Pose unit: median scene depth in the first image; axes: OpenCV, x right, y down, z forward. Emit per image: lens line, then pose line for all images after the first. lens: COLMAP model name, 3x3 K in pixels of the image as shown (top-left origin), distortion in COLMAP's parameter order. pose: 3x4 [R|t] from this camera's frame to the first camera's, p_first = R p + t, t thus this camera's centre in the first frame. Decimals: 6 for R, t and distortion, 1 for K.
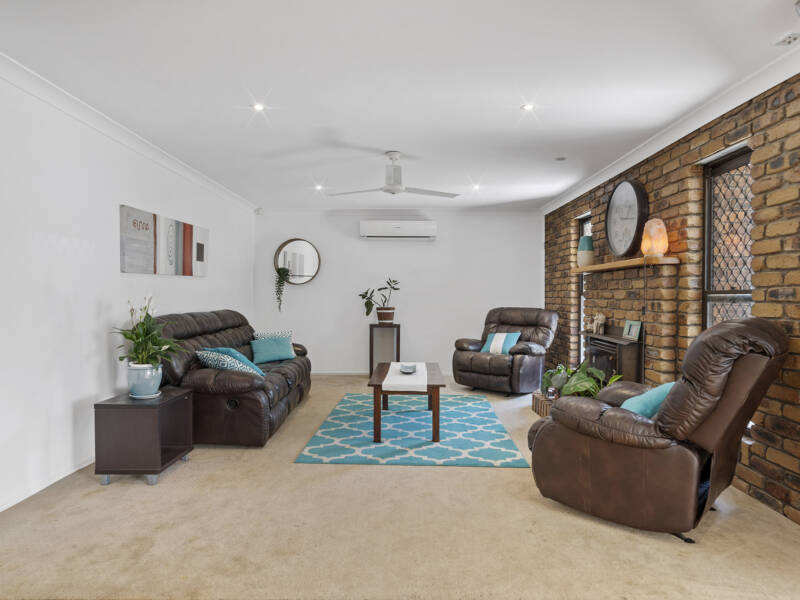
lens RADIAL K [[476.0, 0, 400.8], [0, 476.0, 299.4], [0, 0, 1]] dist [0.001544, 0.003381]
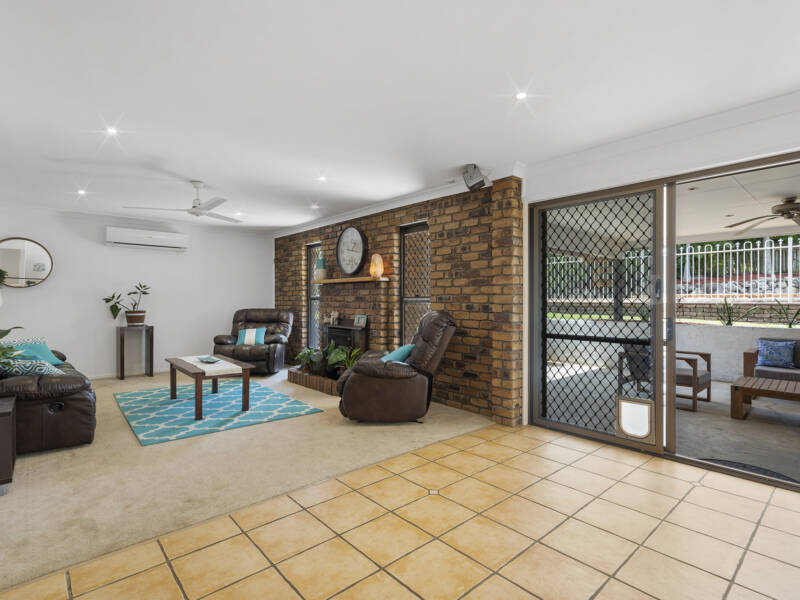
lens RADIAL K [[410.3, 0, 399.9], [0, 410.3, 299.6], [0, 0, 1]] dist [-0.004209, 0.000436]
pose [[0.740122, -0.002965, 0.672466, -0.377099], [0.007054, 0.999969, -0.003354, -0.002007], [-0.672435, 0.007225, 0.740121, -0.131539]]
